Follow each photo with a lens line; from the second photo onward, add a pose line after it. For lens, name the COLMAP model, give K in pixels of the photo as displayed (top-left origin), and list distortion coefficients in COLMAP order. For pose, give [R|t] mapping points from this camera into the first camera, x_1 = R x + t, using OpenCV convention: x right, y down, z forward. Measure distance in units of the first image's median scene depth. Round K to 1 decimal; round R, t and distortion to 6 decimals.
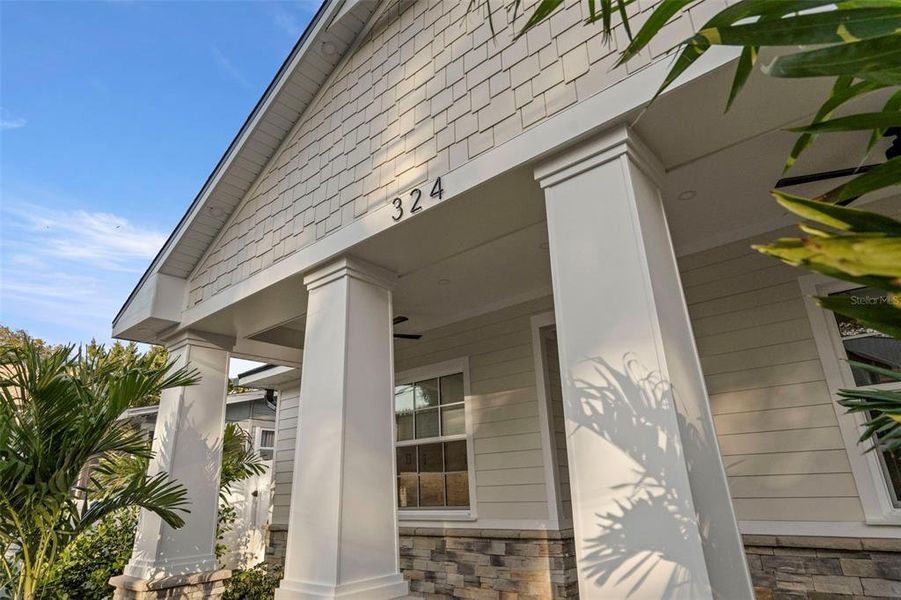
lens RADIAL K [[569.5, 0, 450.5], [0, 569.5, 300.0], [0, 0, 1]] dist [-0.003546, -0.003492]
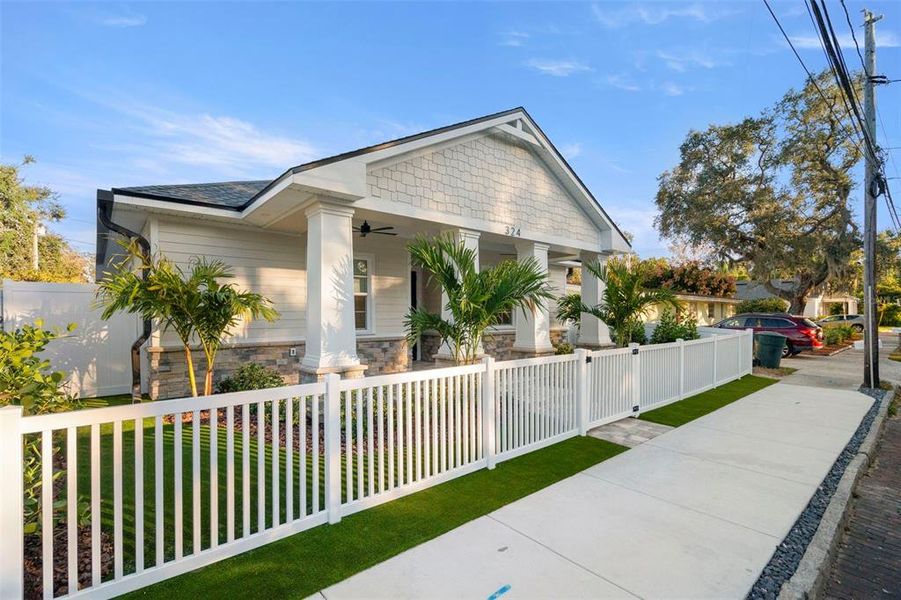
lens RADIAL K [[399.4, 0, 454.2], [0, 399.4, 329.7], [0, 0, 1]] dist [0.000453, 0.000041]
pose [[0.109205, 0.007945, 0.993988, -1.501867], [-0.314170, 0.948985, 0.026931, 0.249742], [-0.943065, -0.315223, 0.106130, 0.594094]]
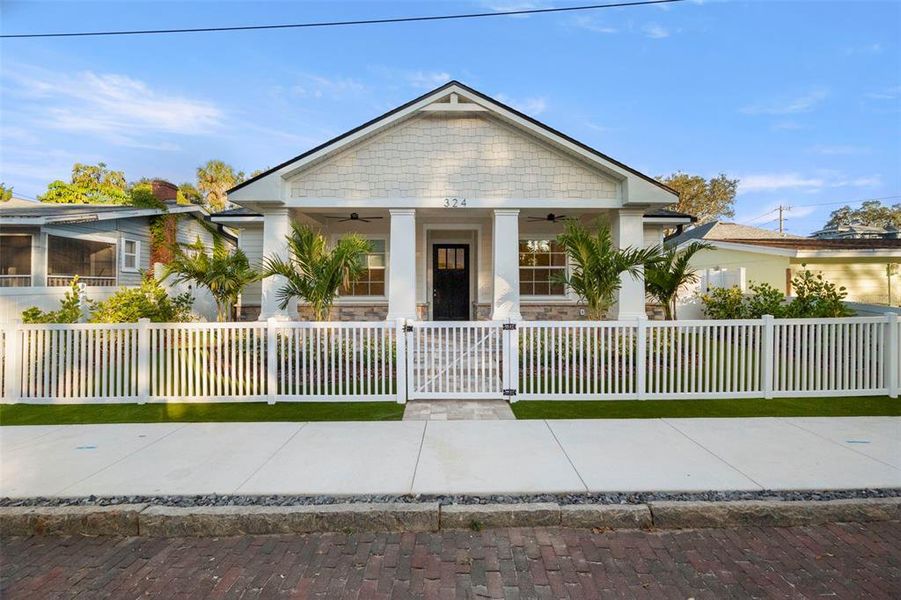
lens RADIAL K [[402.3, 0, 466.2], [0, 402.3, 293.6], [0, 0, 1]] dist [0.000719, 0.000149]
pose [[0.710334, 0.028199, 0.703300, -1.049683], [-0.248600, 0.944851, 0.213202, -0.126774], [-0.658502, -0.326285, 0.678170, -0.486567]]
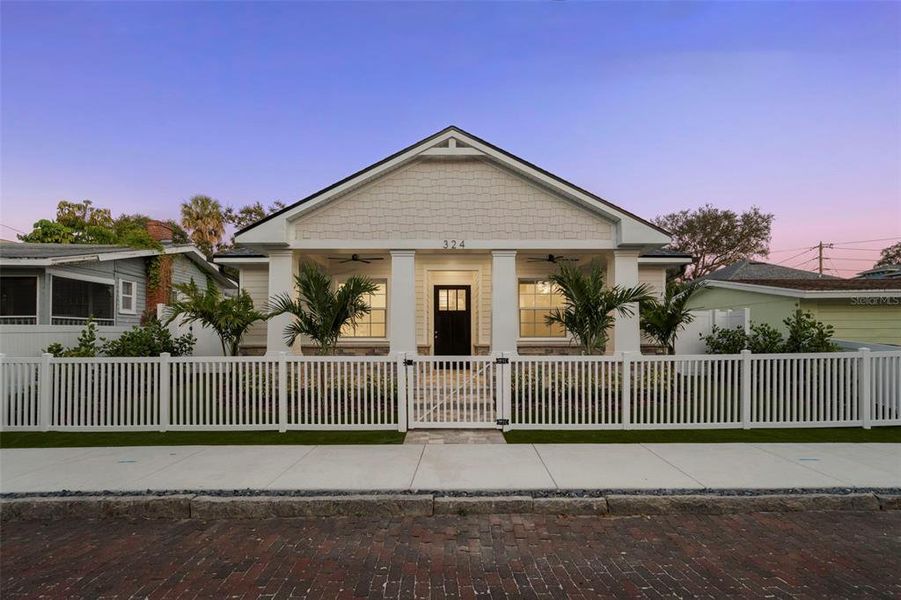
lens RADIAL K [[447.3, 0, 470.0], [0, 447.3, 346.7], [0, 0, 1]] dist [0.004522, 0.000993]
pose [[0.716382, 0.019942, 0.697423, -1.178109], [-0.246320, 0.942454, 0.226069, -0.149438], [-0.652781, -0.333741, 0.680069, -0.669951]]
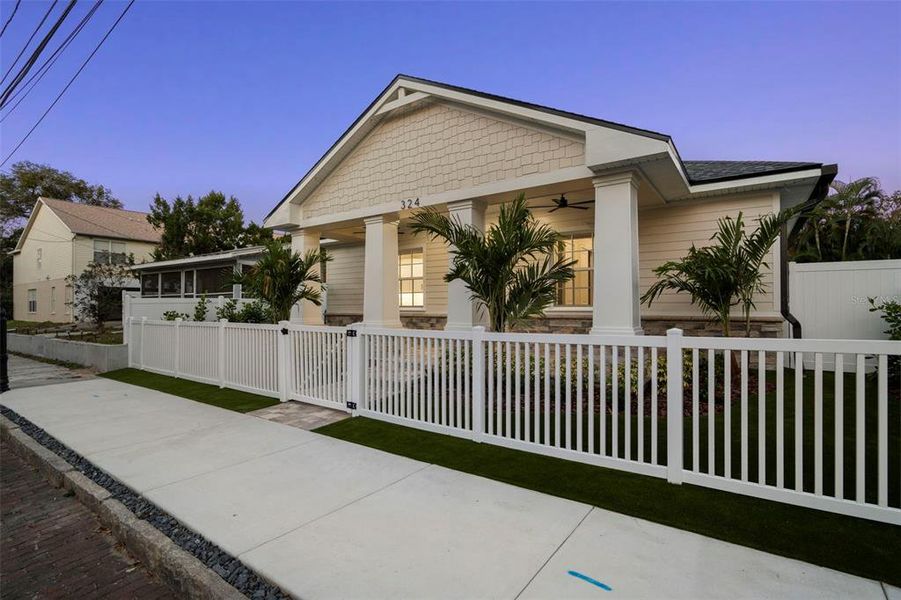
lens RADIAL K [[429.5, 0, 471.5], [0, 429.5, 310.5], [0, 0, 1]] dist [0.000484, -0.000418]
pose [[0.988739, 0.035016, 0.145498, -0.032242], [-0.079858, 0.945698, 0.315085, -0.251561], [-0.126564, -0.323156, 0.937844, -0.876674]]
